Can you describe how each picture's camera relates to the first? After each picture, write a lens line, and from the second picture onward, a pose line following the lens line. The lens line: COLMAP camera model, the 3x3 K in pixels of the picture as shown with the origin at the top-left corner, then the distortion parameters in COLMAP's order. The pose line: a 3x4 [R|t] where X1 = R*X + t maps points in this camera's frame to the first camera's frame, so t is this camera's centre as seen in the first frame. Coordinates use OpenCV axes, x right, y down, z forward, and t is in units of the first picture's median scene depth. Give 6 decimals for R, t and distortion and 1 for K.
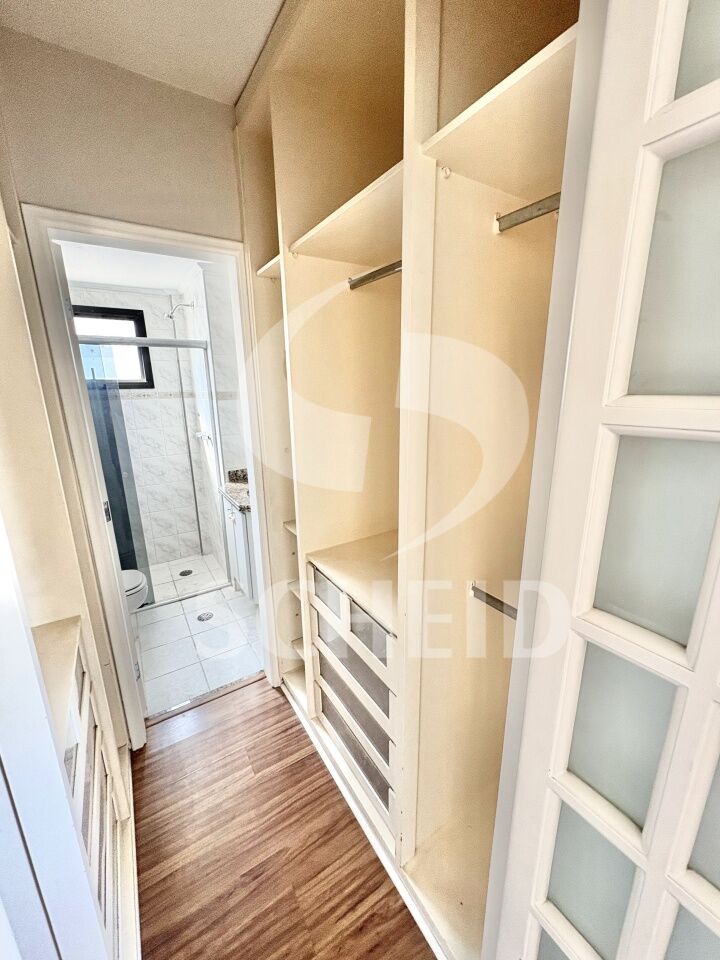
lens RADIAL K [[383.4, 0, 358.0], [0, 383.4, 481.4], [0, 0, 1]] dist [-0.002279, 0.000336]
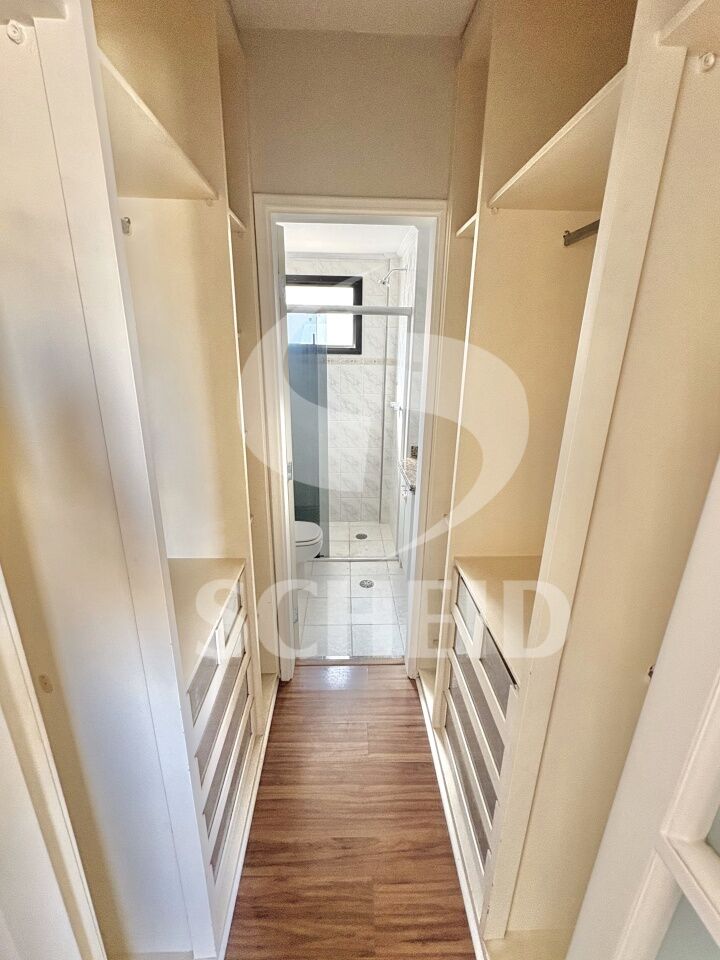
lens RADIAL K [[413.3, 0, 358.6], [0, 413.3, 479.9], [0, 0, 1]] dist [-0.002364, 0.000060]
pose [[0.862714, 0.182304, -0.471688, 0.082983], [-0.153345, 0.983149, 0.099513, -0.041660], [0.481881, -0.013521, 0.876132, 0.044067]]
